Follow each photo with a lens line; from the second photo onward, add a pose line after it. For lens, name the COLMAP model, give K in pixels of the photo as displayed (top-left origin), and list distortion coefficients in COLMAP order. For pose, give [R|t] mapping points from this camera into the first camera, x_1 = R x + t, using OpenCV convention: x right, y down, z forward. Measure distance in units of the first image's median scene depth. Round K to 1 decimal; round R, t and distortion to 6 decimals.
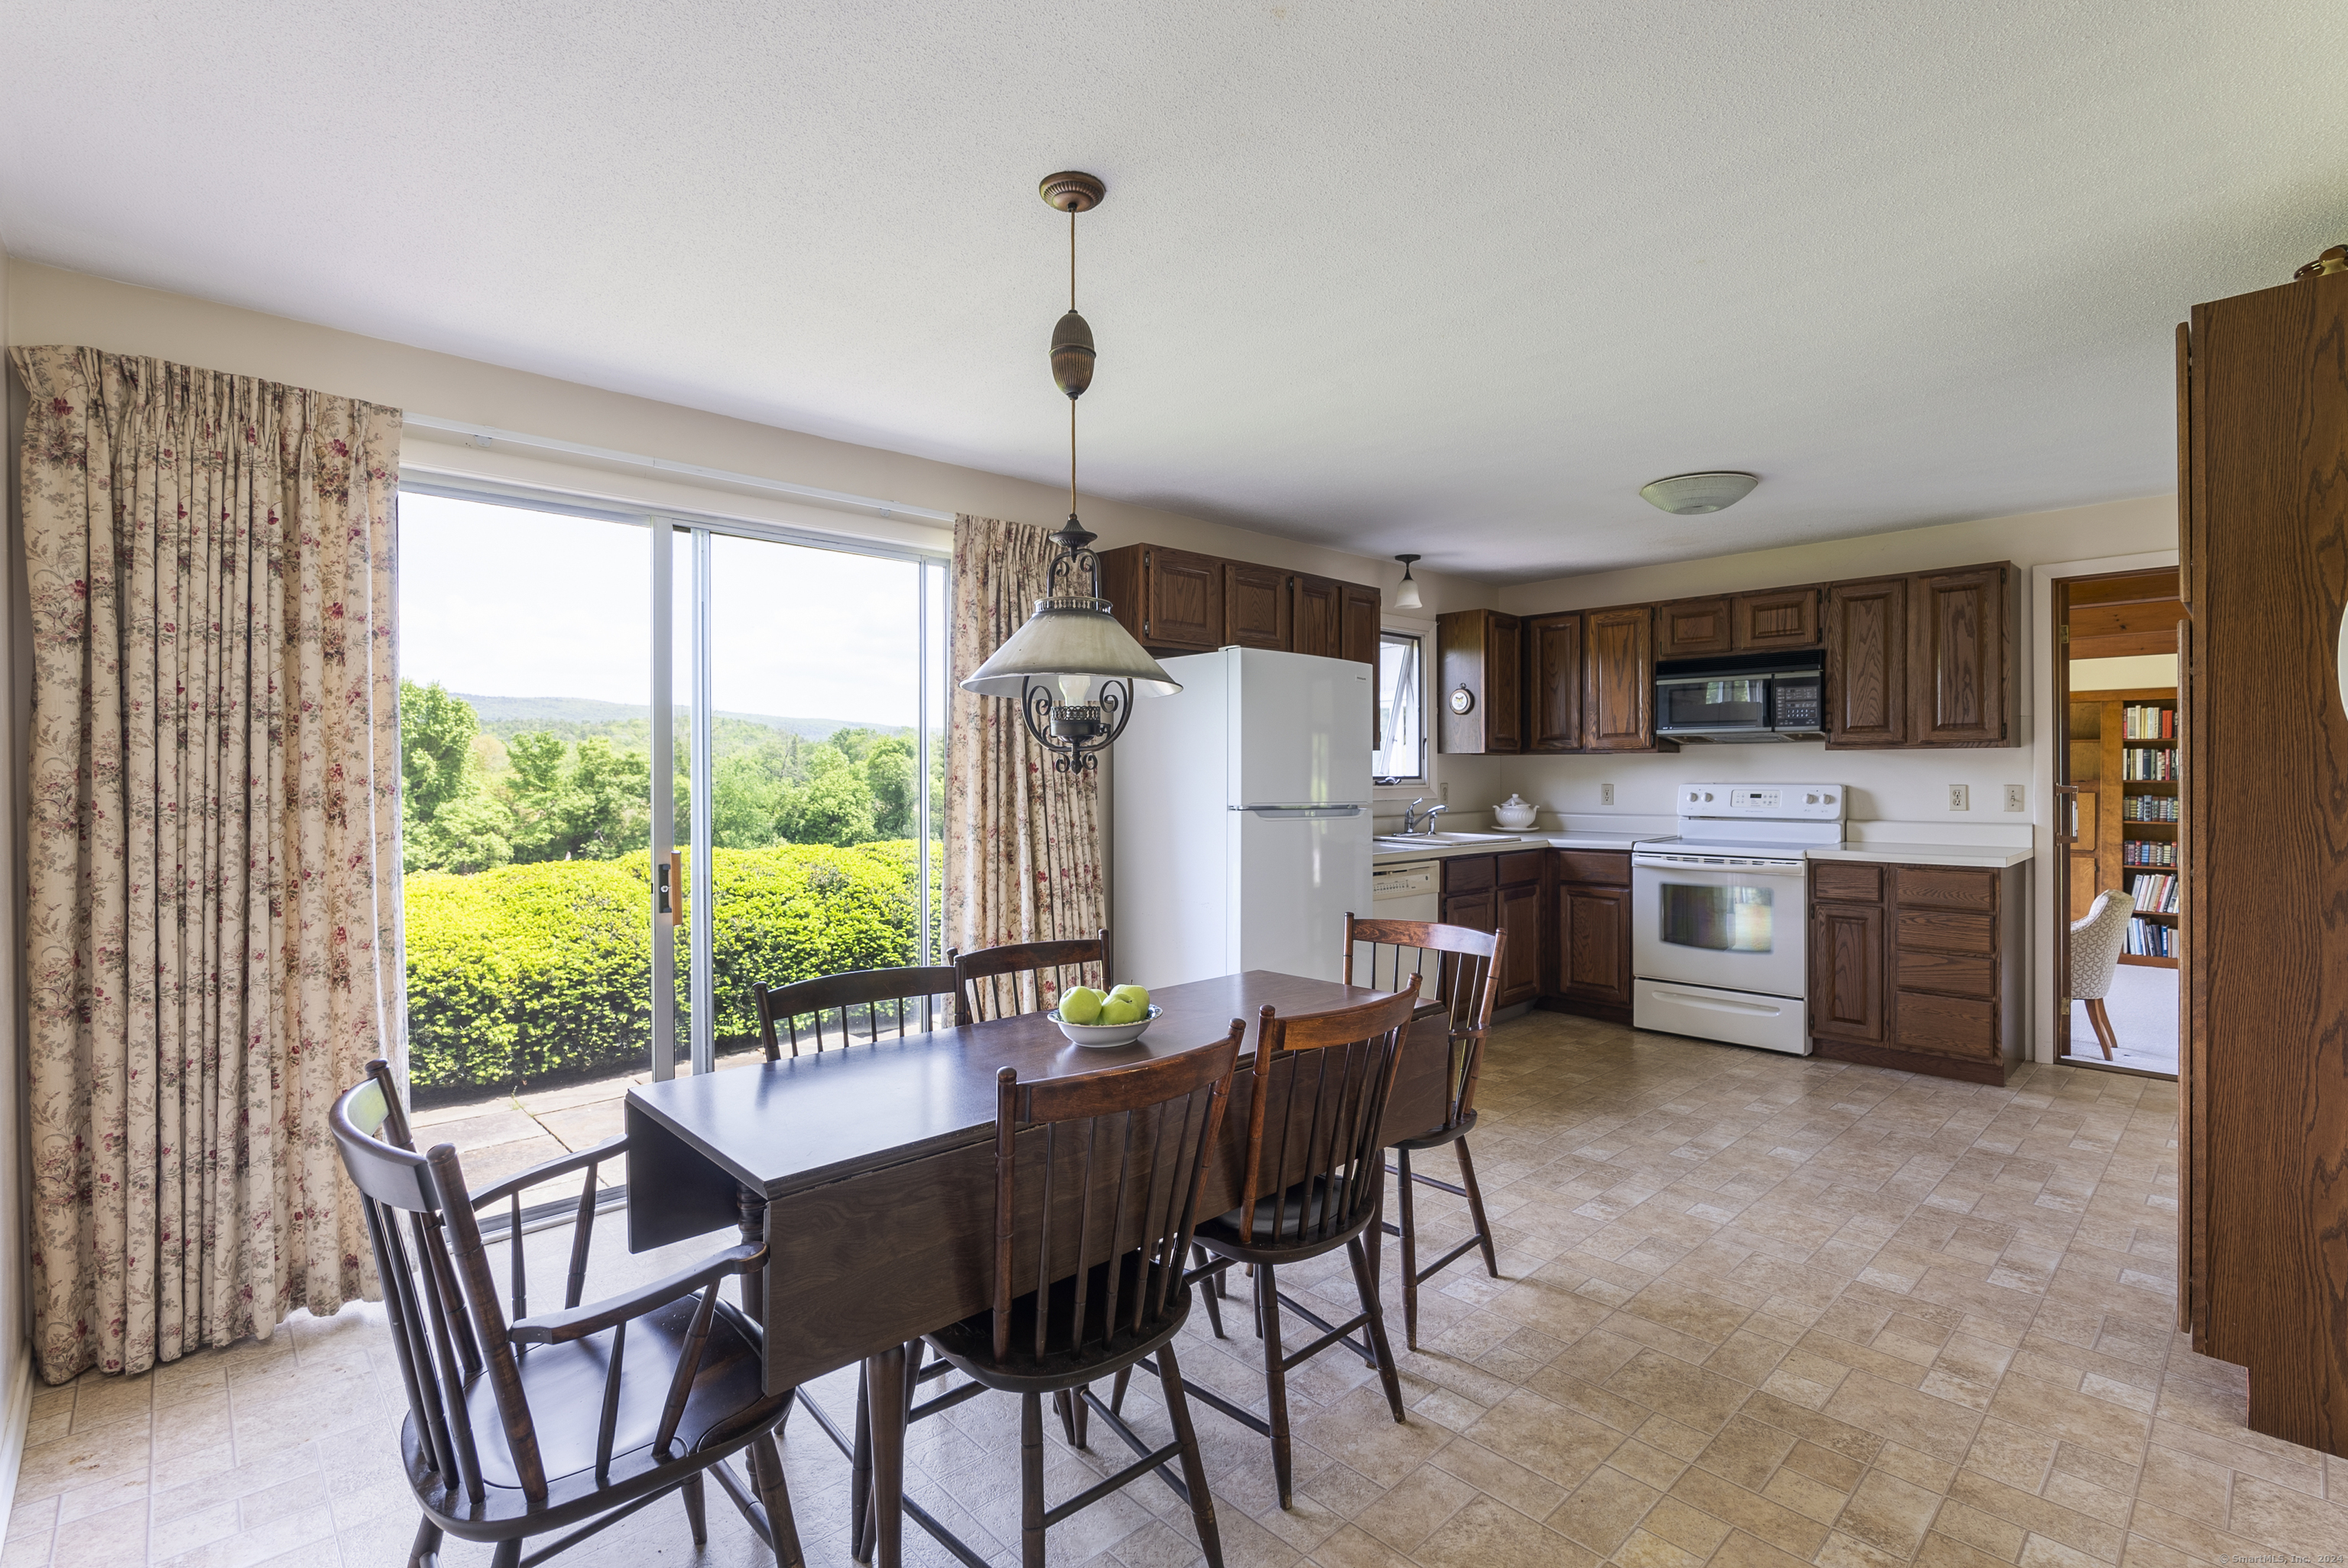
lens RADIAL K [[1084.4, 0, 1187.6], [0, 1084.4, 774.2], [0, 0, 1]] dist [-0.012900, 0.002658]
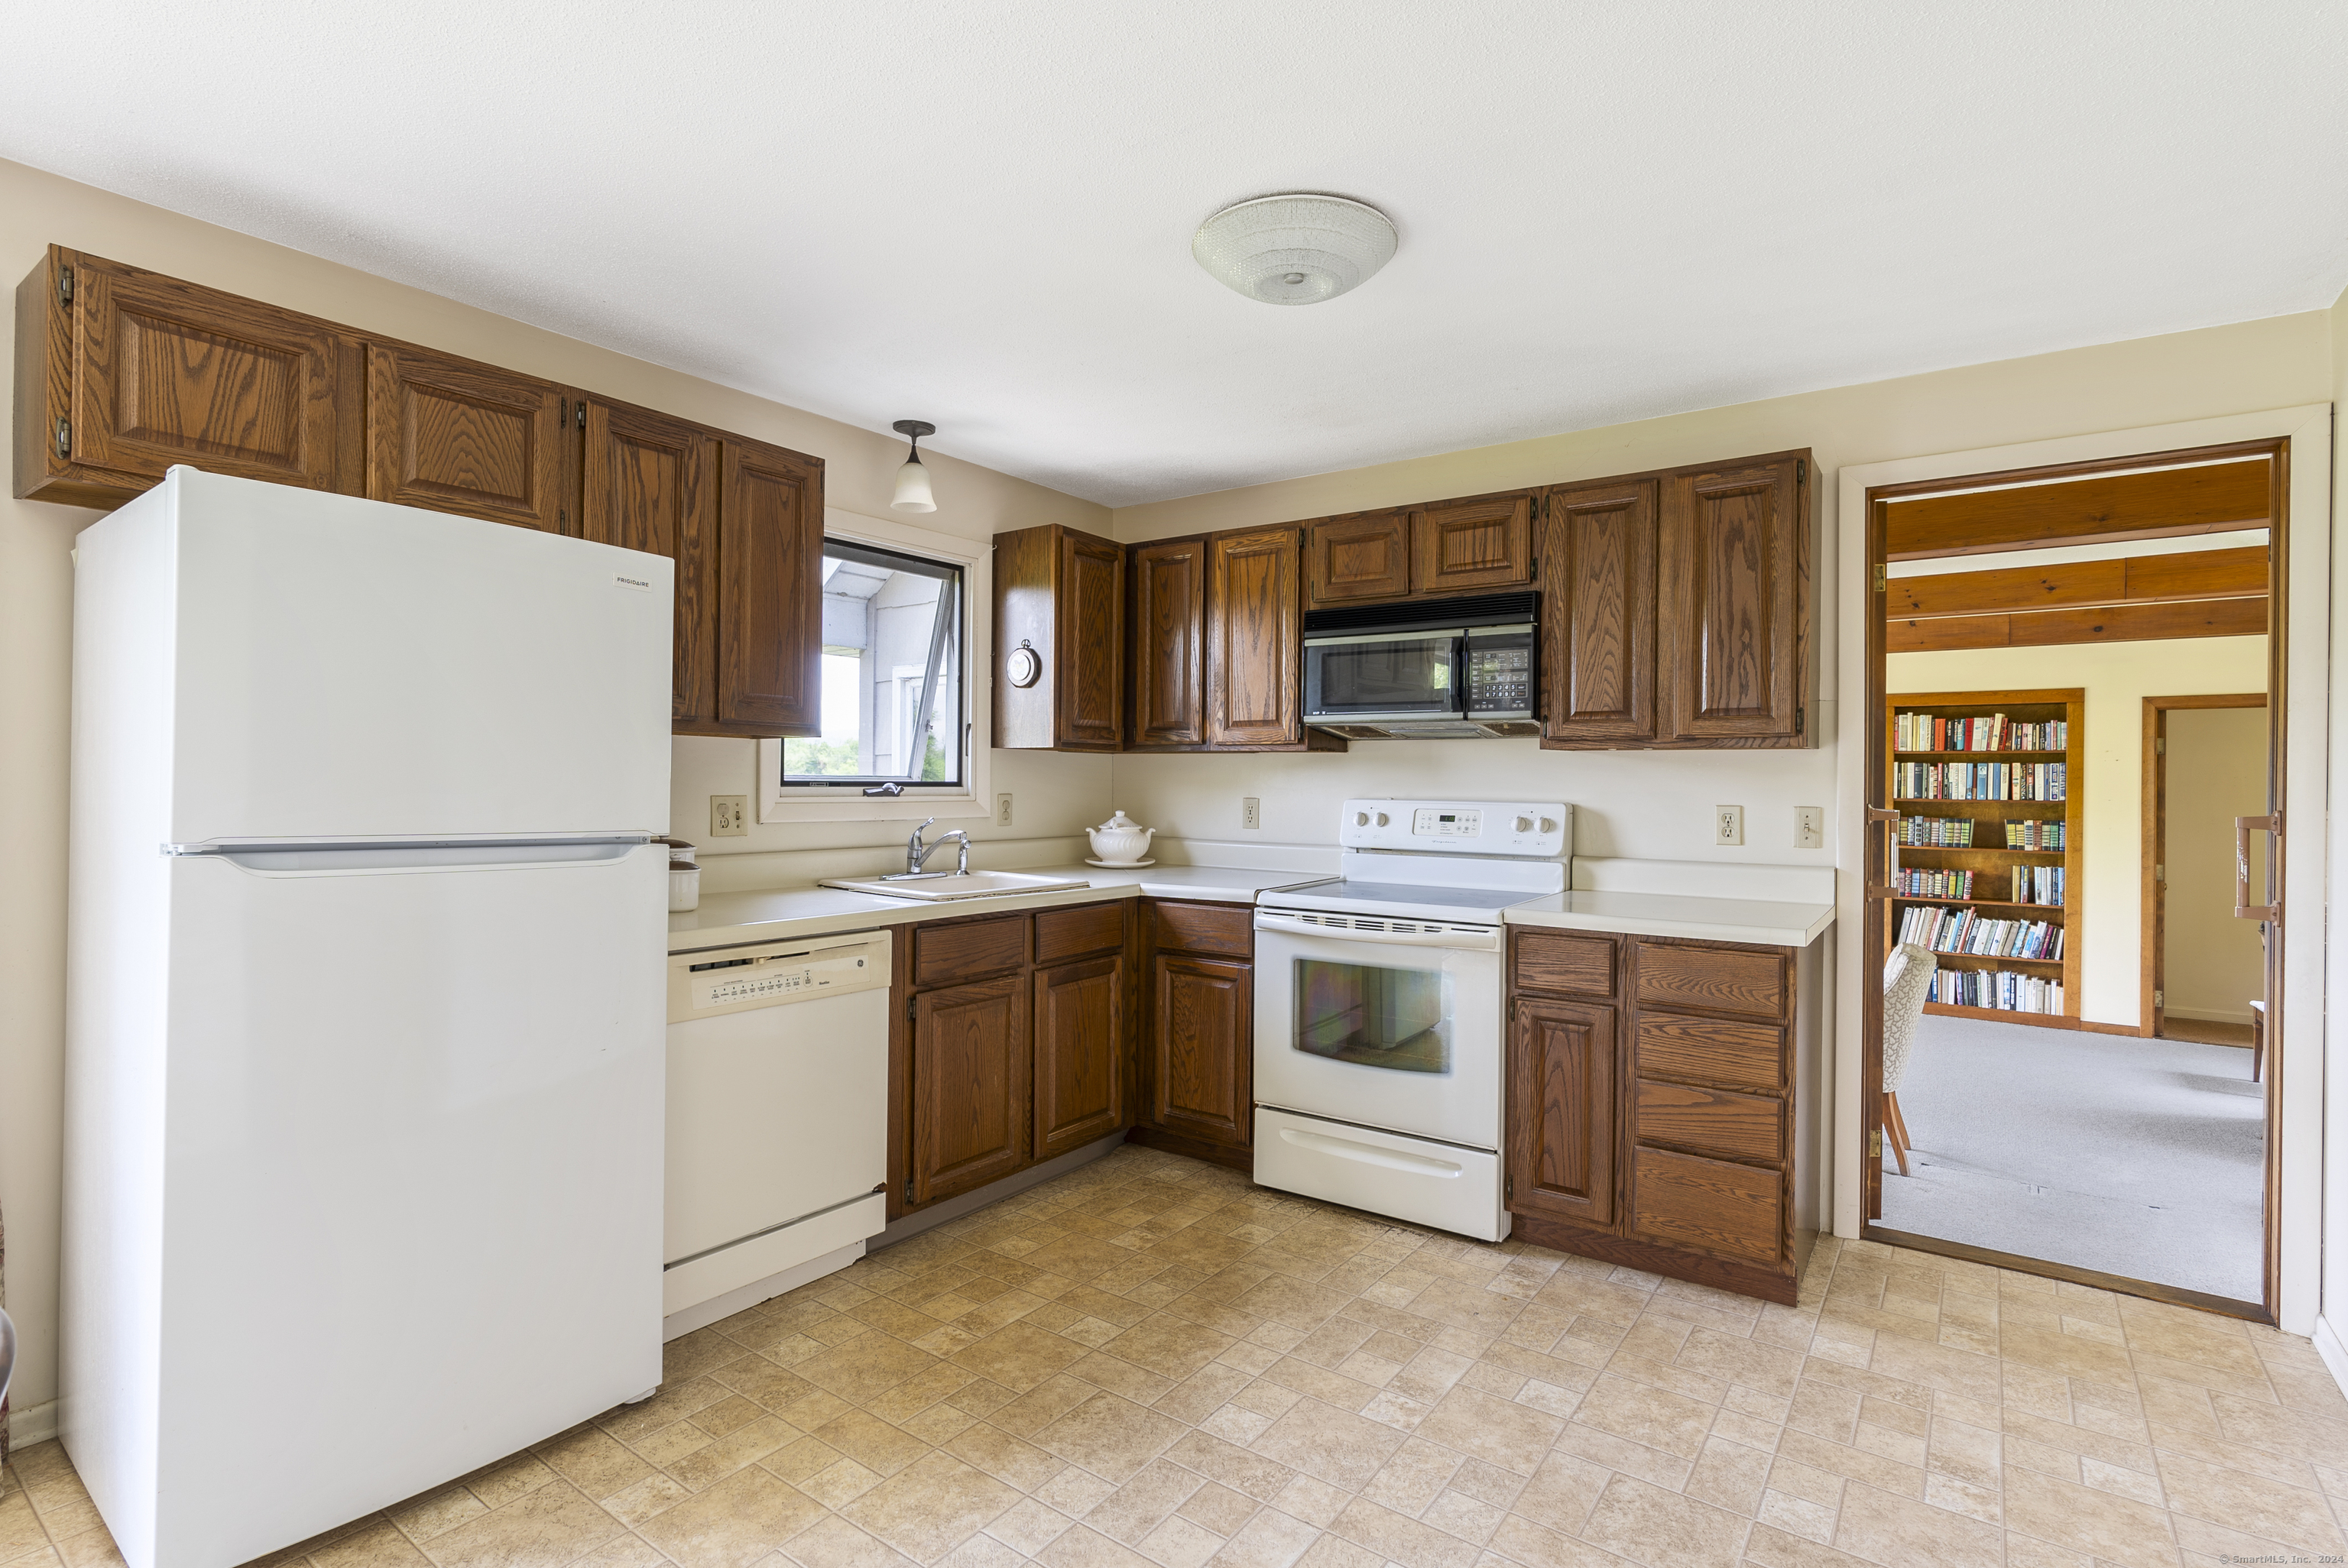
lens RADIAL K [[1115.6, 0, 1150.0], [0, 1115.6, 777.3], [0, 0, 1]] dist [-0.015377, 0.001191]
pose [[0.988490, 0.013066, 0.150721, 0.264560], [-0.012522, 0.999911, -0.004556, 0.000244], [-0.150767, 0.002616, 0.988566, 0.385072]]
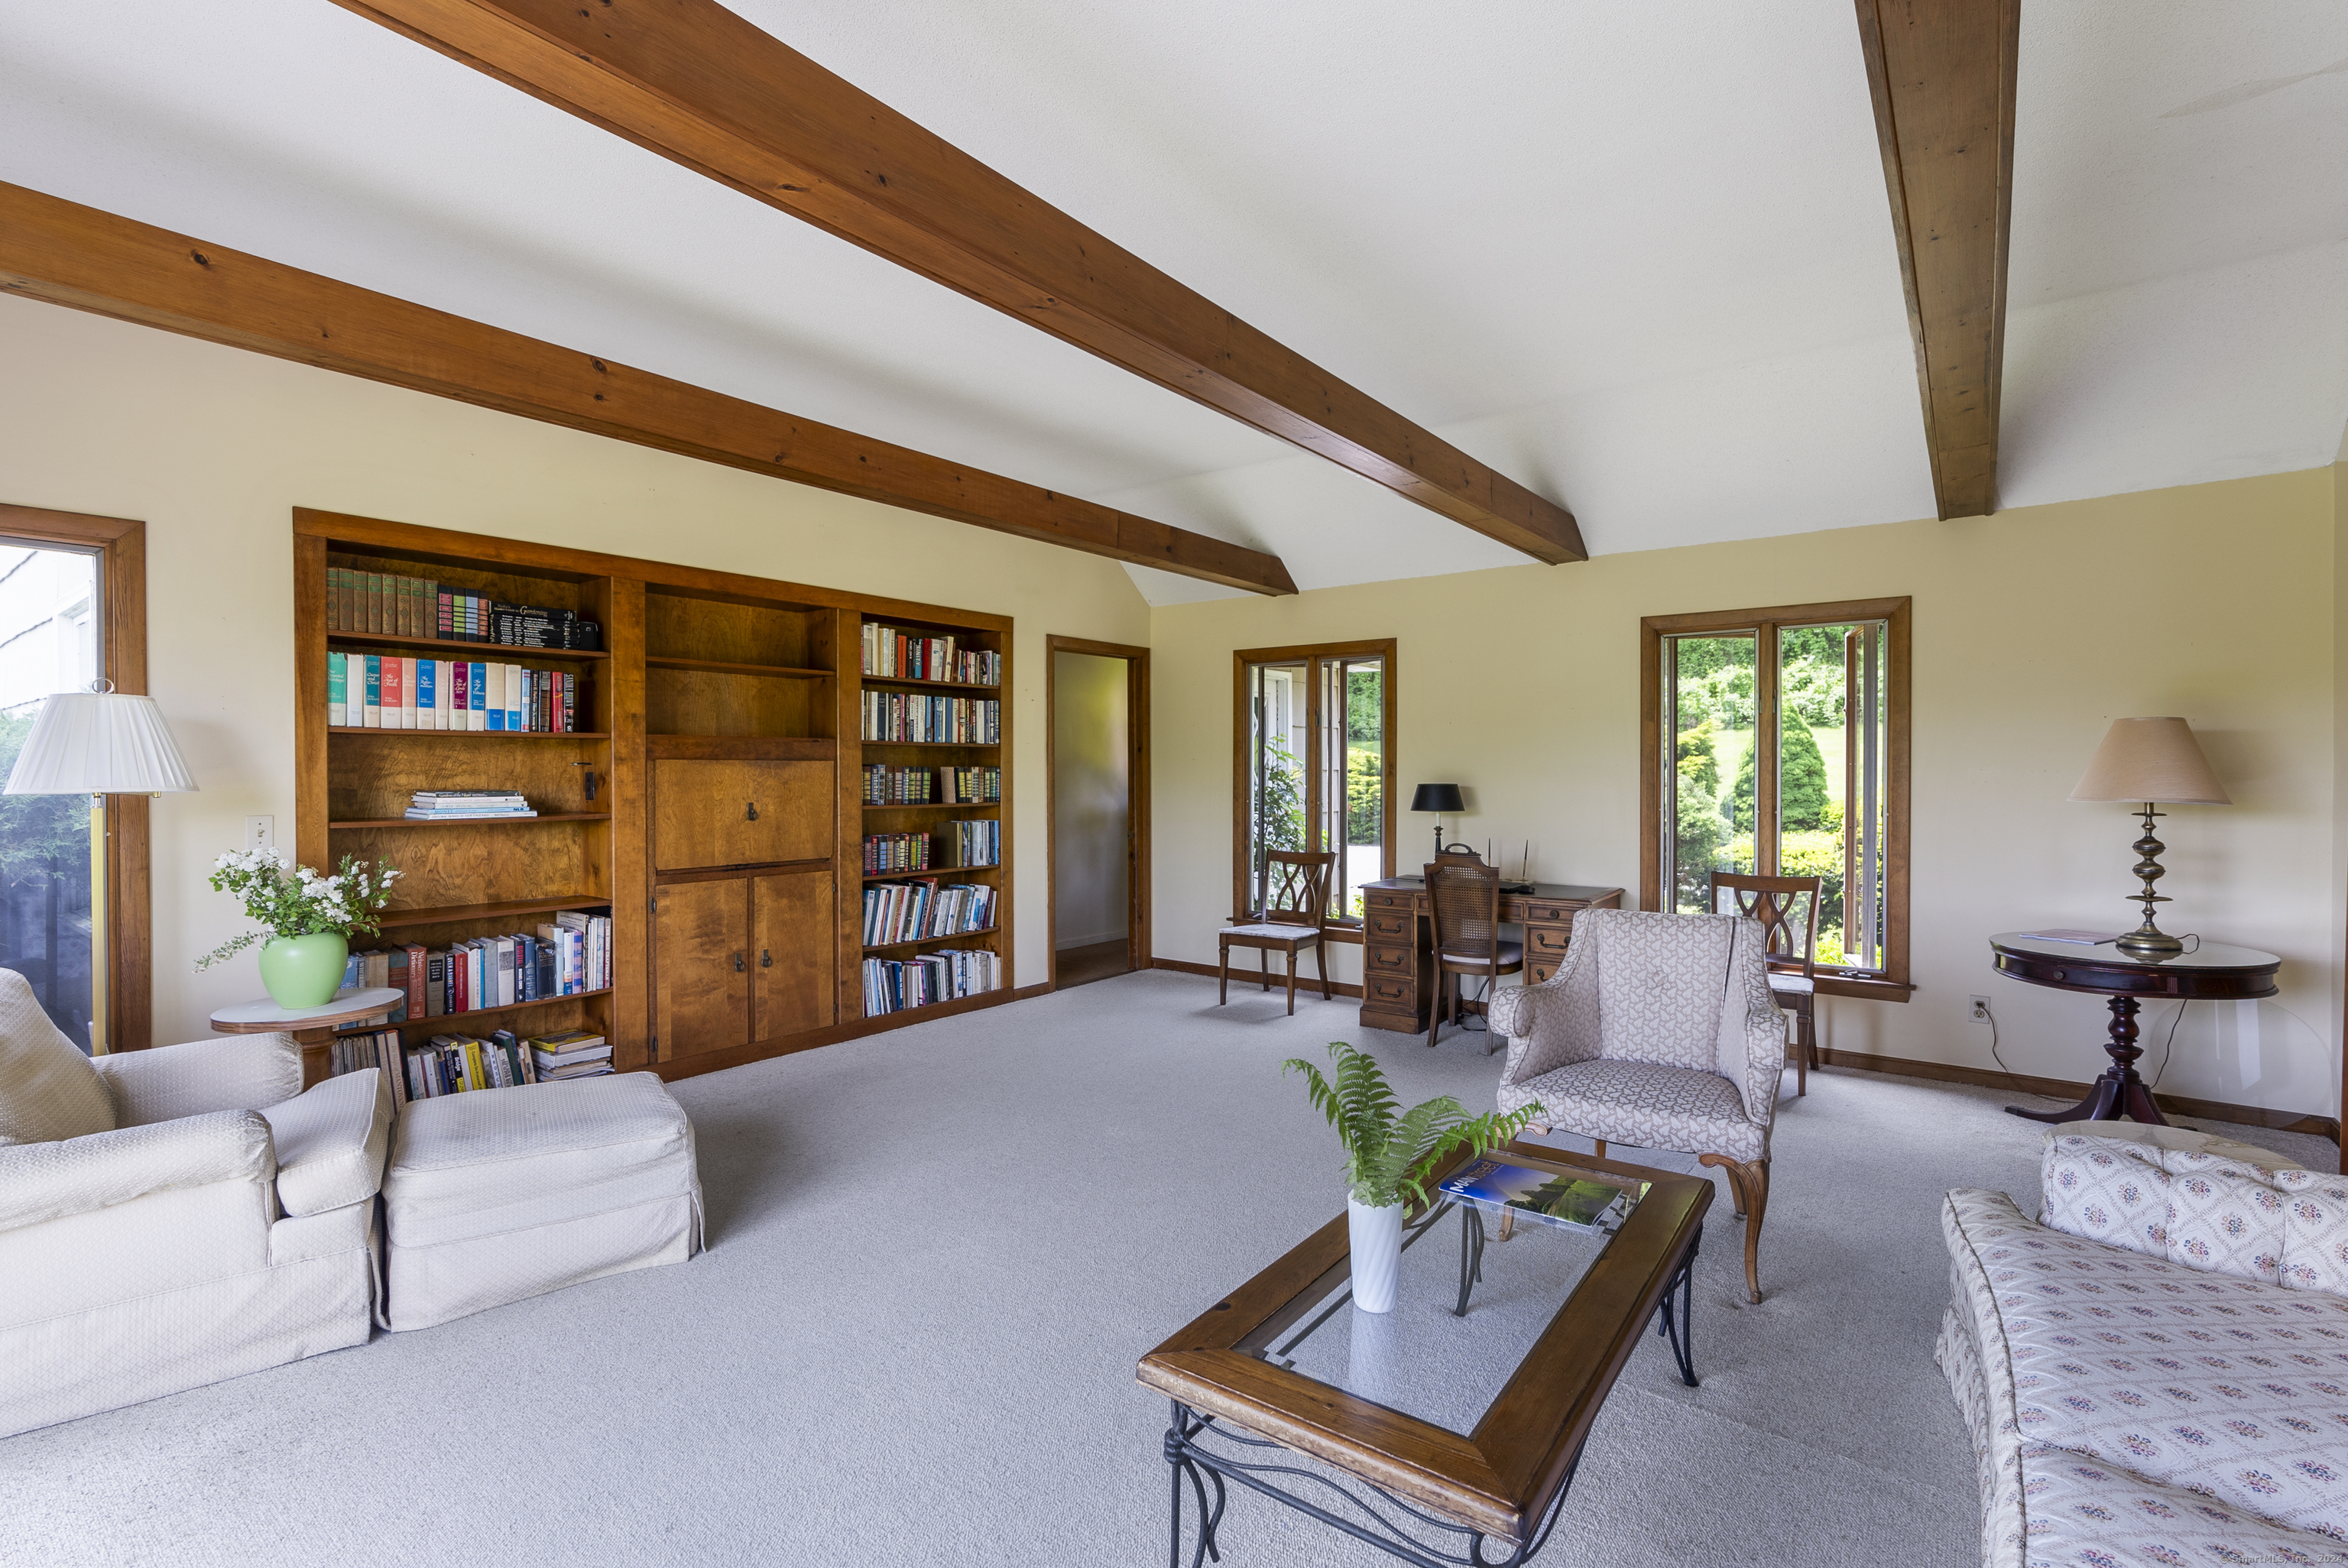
lens RADIAL K [[1084.4, 0, 1172.2], [0, 1084.4, 779.9], [0, 0, 1]] dist [-0.012900, 0.002658]
pose [[-0.156562, -0.004996, 0.987656, 0.416417], [0.003243, 0.999979, 0.005573, 0.047819], [-0.987663, 0.004075, -0.156542, 1.717490]]
